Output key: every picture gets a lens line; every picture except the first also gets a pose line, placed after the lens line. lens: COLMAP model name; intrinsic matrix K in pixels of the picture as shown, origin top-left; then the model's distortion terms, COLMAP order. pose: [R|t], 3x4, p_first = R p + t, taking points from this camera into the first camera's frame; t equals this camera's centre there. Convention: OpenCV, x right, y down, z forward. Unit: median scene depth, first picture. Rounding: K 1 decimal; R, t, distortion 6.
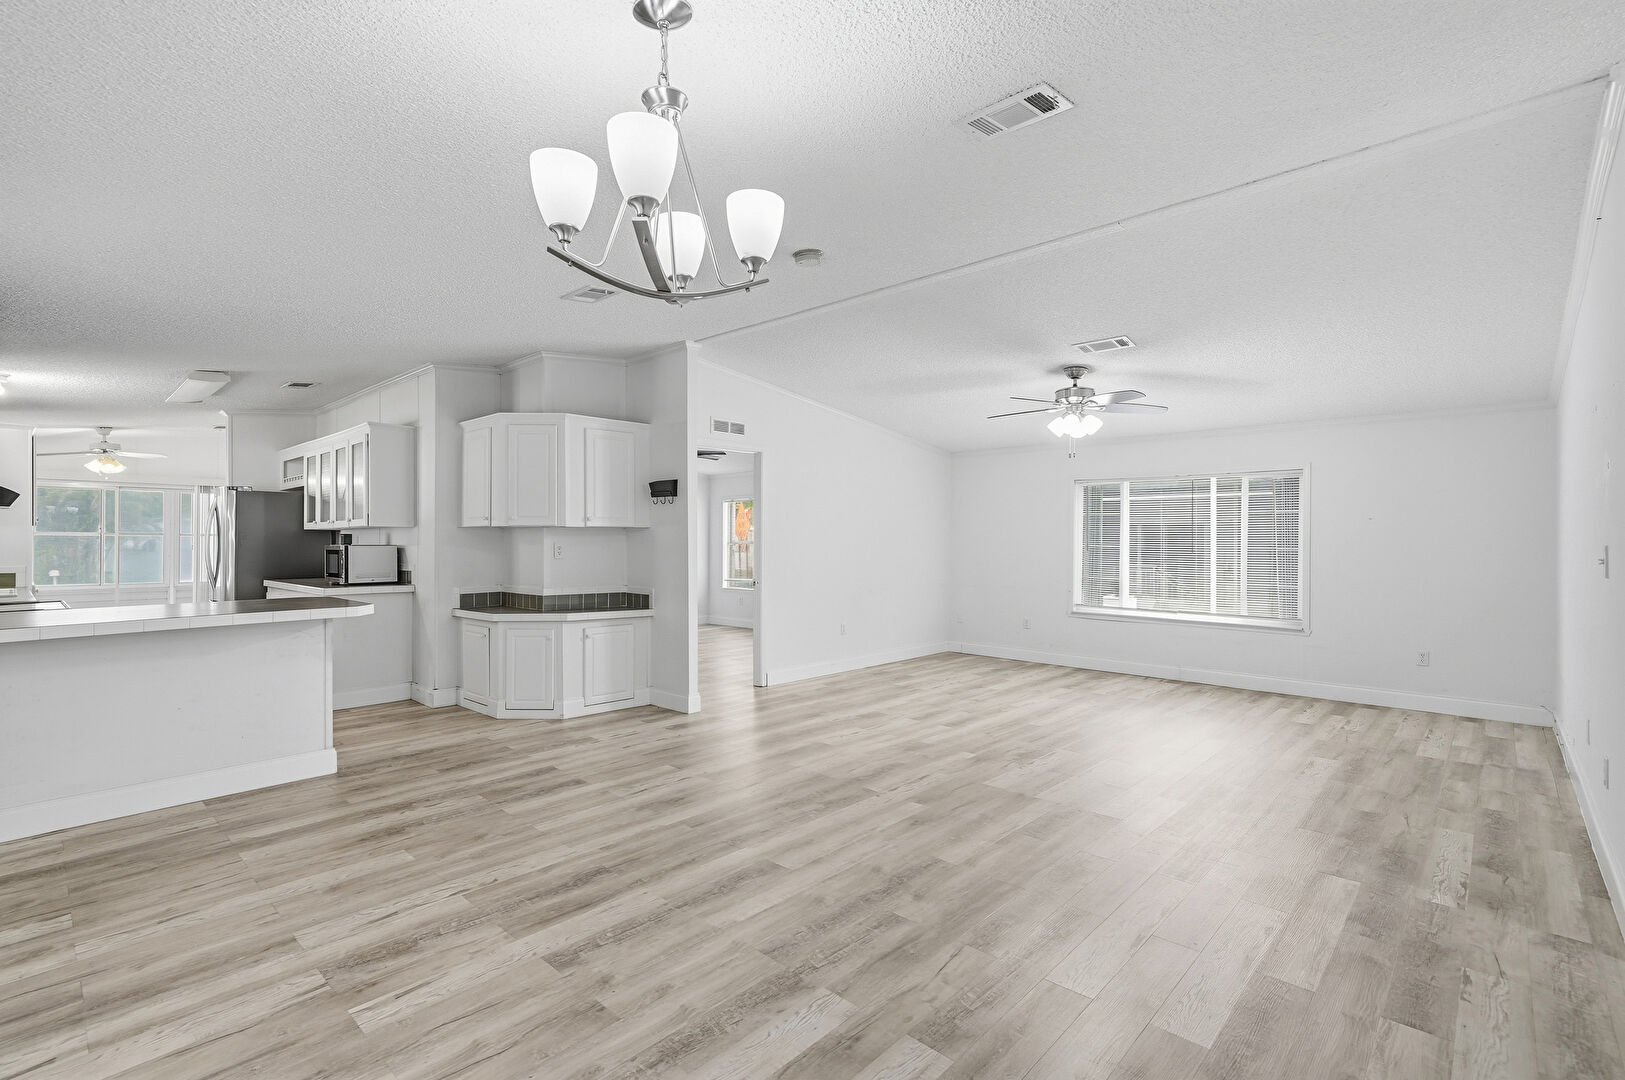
lens RADIAL K [[742.3, 0, 809.9], [0, 742.3, 543.6], [0, 0, 1]] dist [0.003338, 0.000497]
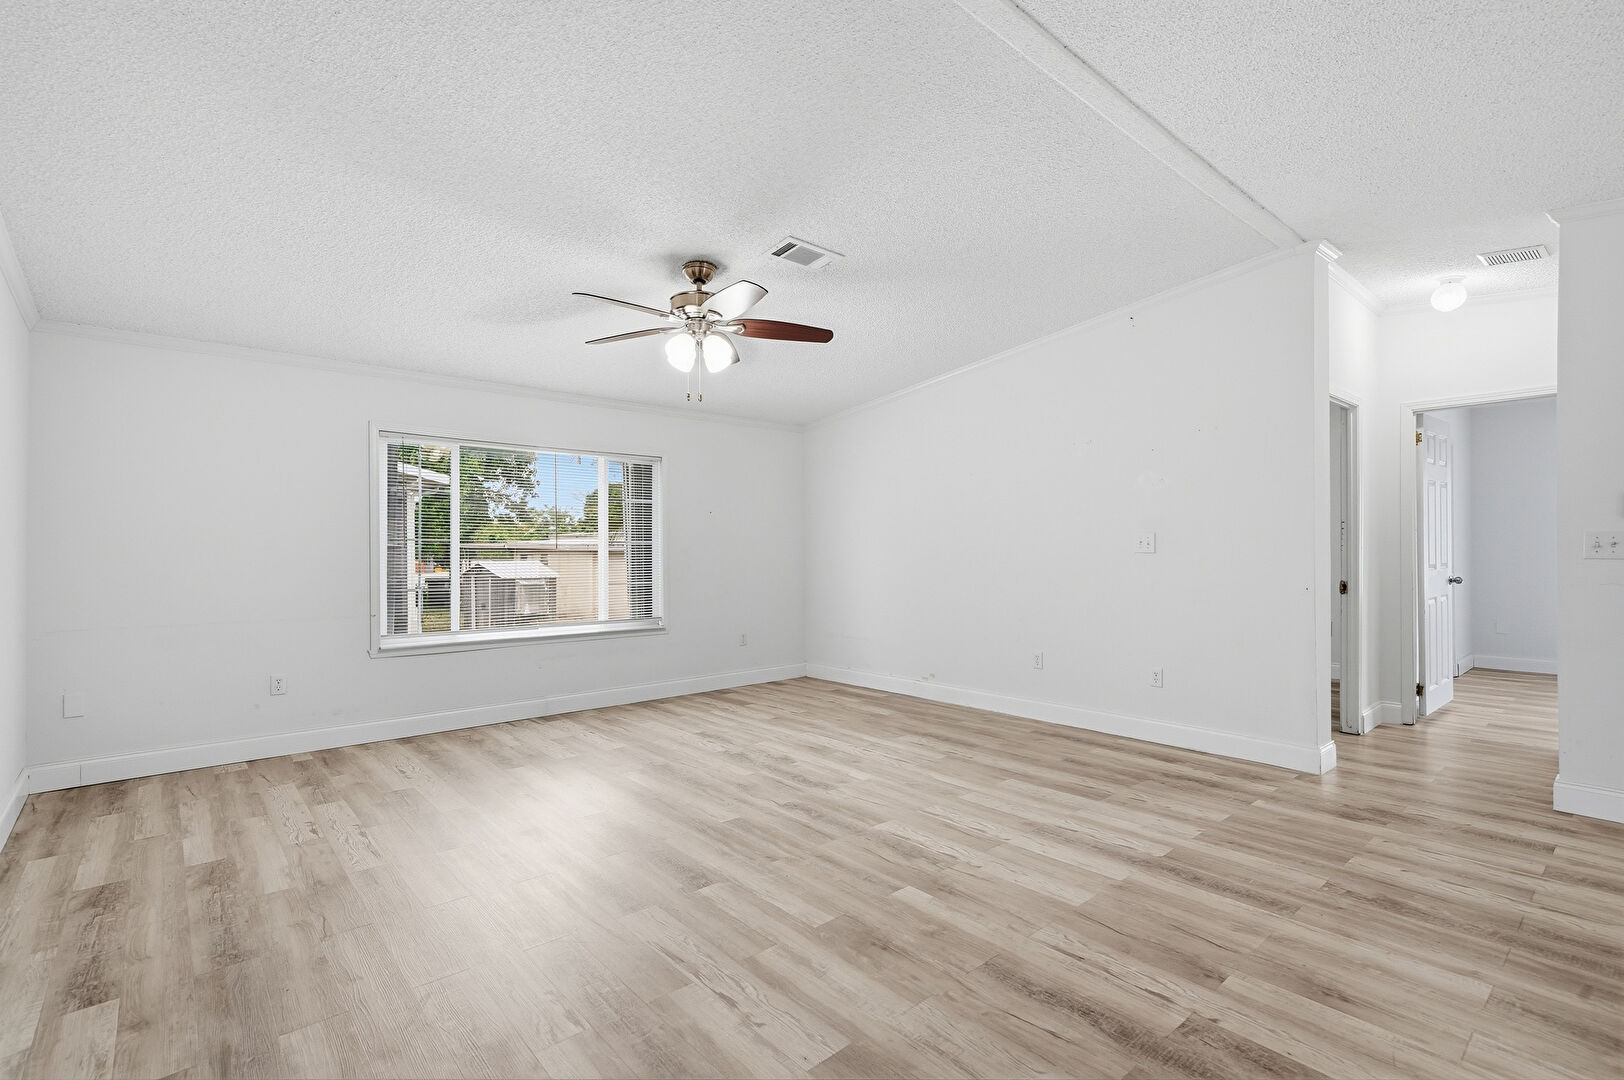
lens RADIAL K [[745.3, 0, 810.3], [0, 745.3, 548.2], [0, 0, 1]] dist [0.002372, 0.006779]
pose [[0.110885, -0.009374, 0.993789, -0.435882], [0.007972, 0.999932, 0.008542, 0.014346], [-0.993801, 0.006975, 0.110952, 1.206372]]
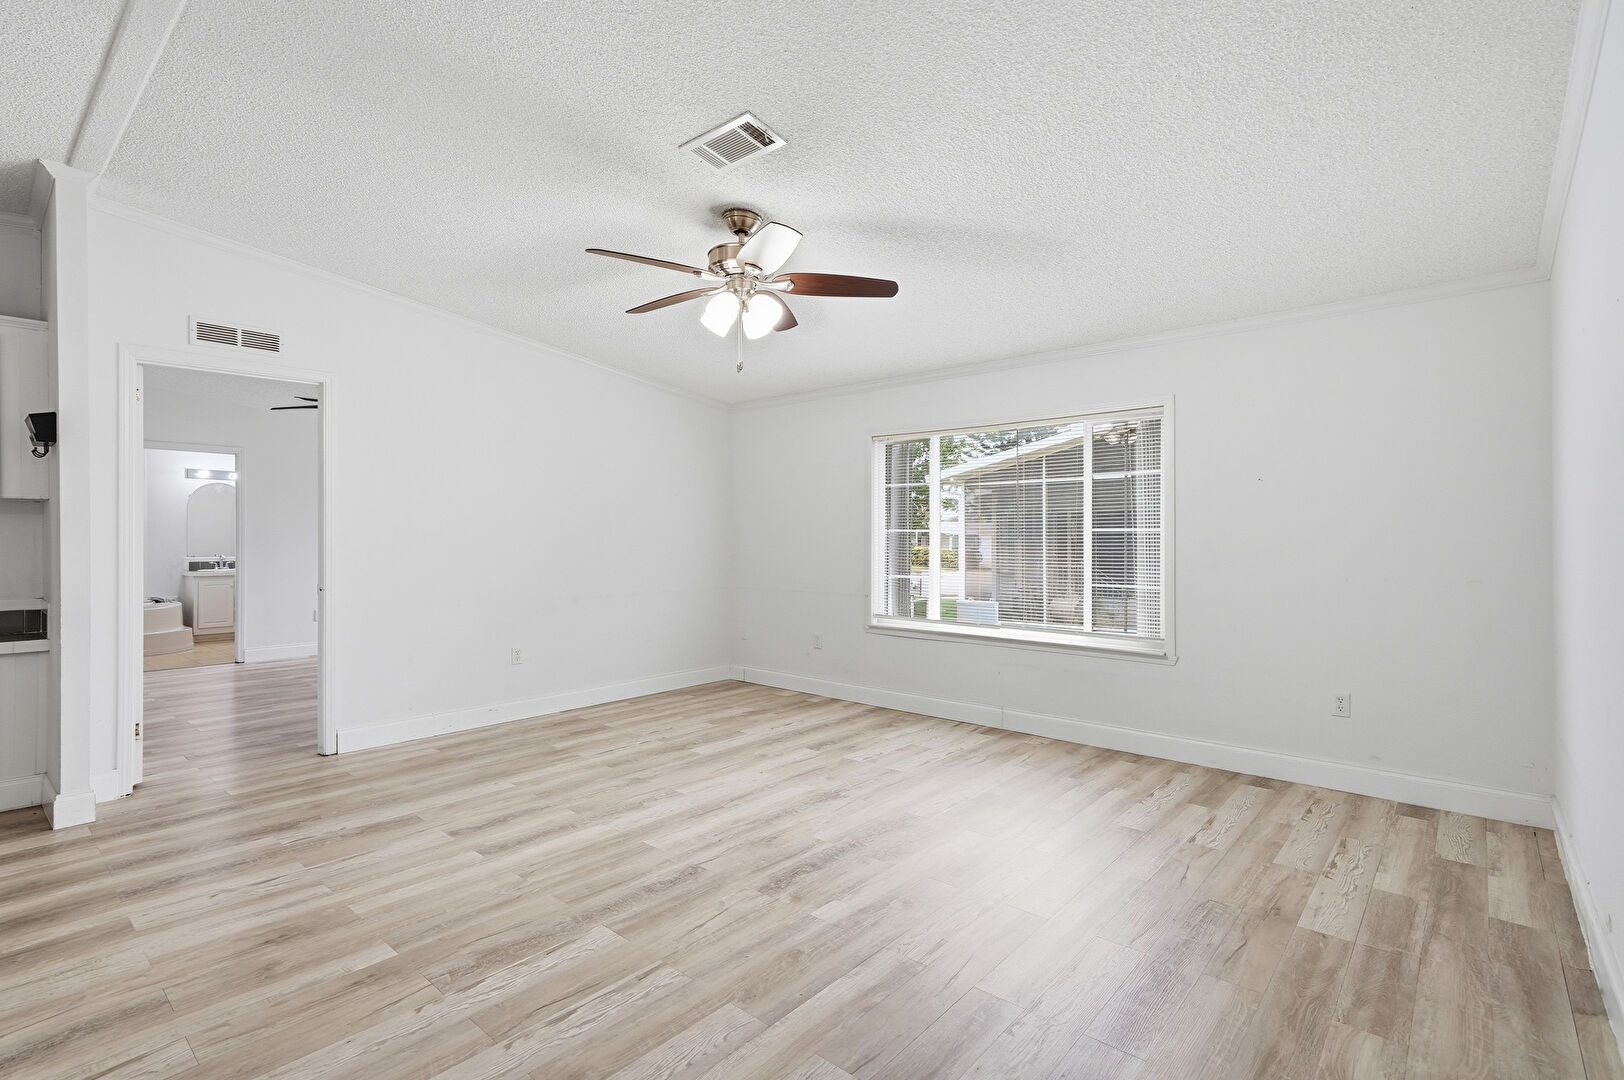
lens RADIAL K [[758.7, 0, 812.0], [0, 758.7, 540.0], [0, 0, 1]] dist [0.003200, 0.001326]
pose [[0.999484, -0.007721, 0.031163, 0.571970], [0.007693, 0.999970, 0.001015, 0.022405], [-0.031170, -0.000775, 0.999514, 0.600034]]
